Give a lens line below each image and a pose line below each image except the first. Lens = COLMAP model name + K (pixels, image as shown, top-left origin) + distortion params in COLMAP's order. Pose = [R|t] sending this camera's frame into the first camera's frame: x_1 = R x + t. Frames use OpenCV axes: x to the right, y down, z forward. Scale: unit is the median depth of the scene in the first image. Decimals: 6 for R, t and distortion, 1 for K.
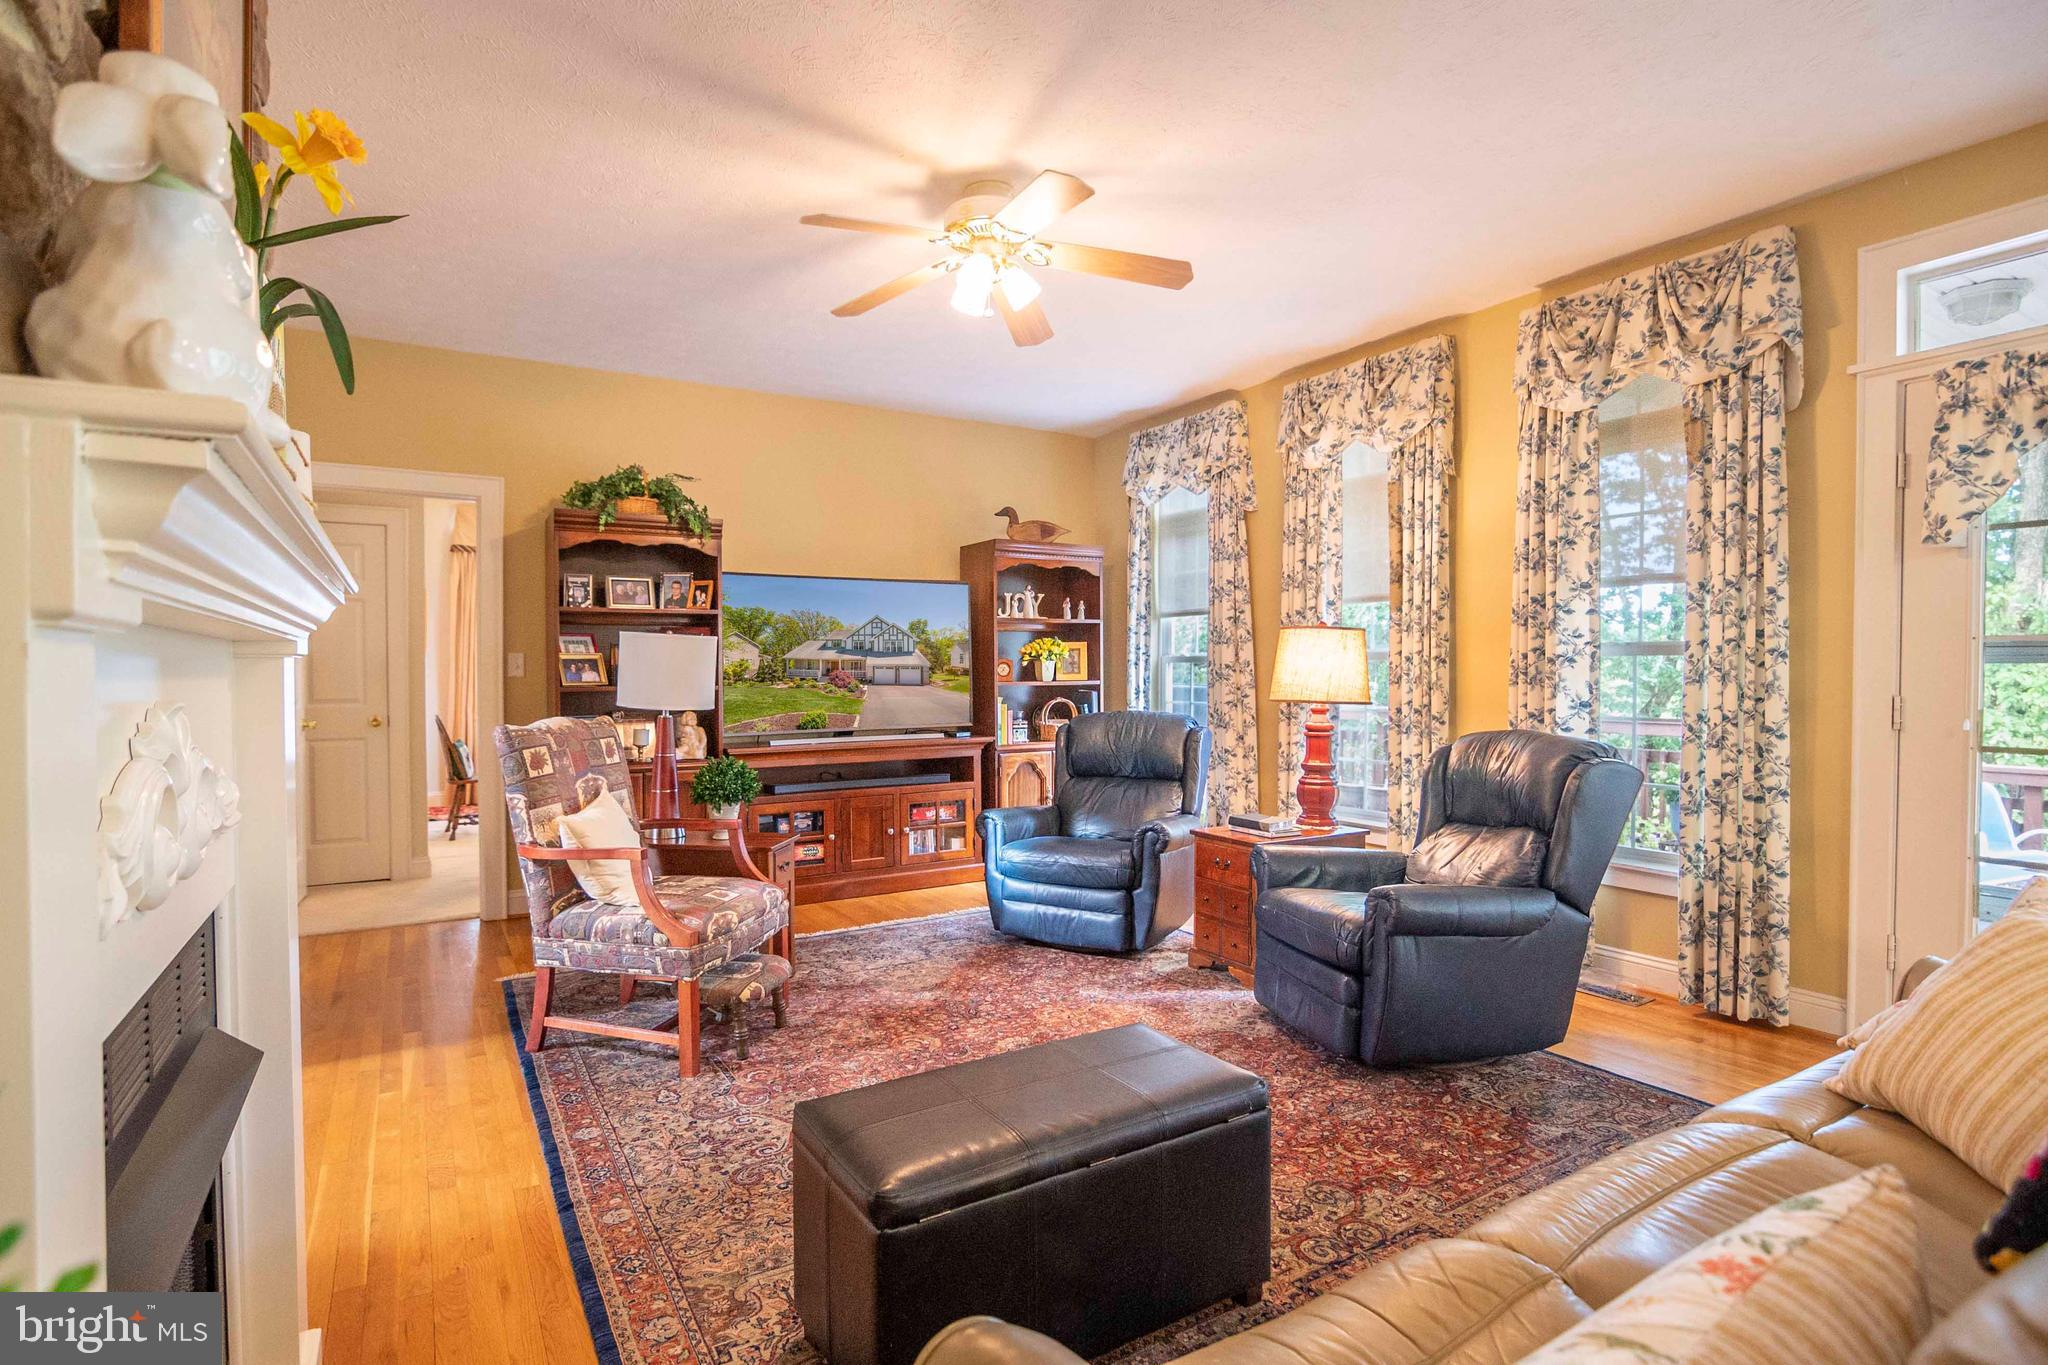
lens RADIAL K [[1008.9, 0, 1010.9], [0, 1008.9, 686.4], [0, 0, 1]] dist [-0.018052, 0.001632]
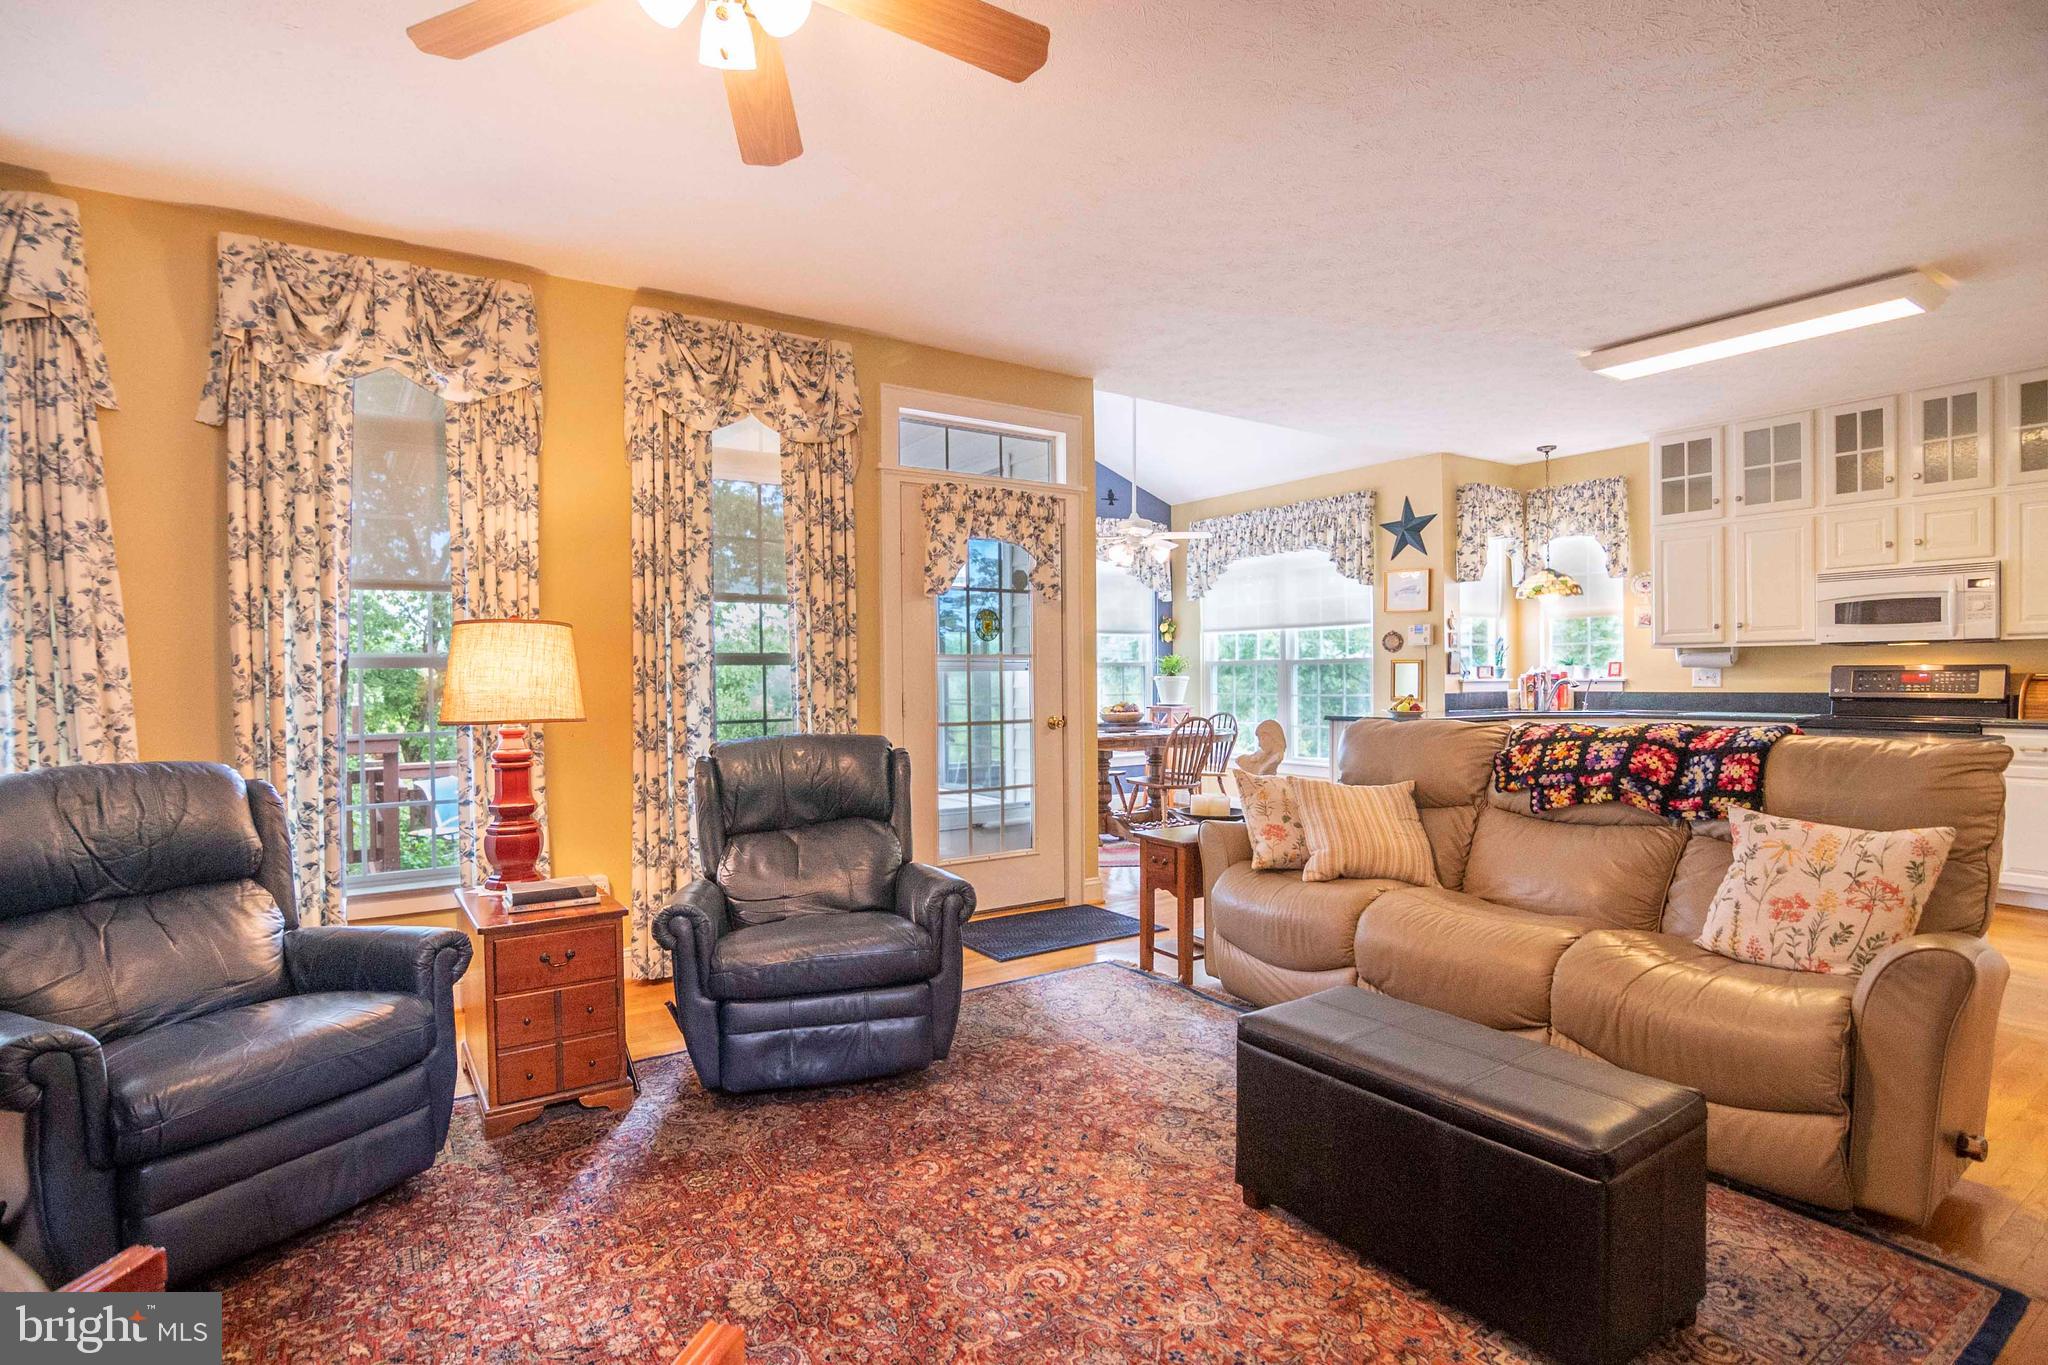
lens RADIAL K [[1008.9, 0, 1010.9], [0, 1008.9, 686.4], [0, 0, 1]] dist [-0.018052, 0.001632]
pose [[-0.044973, -0.006338, 0.998968, -0.499667], [0.029837, 0.999525, 0.007685, -0.006009], [-0.998542, 0.030152, -0.044763, 0.727260]]
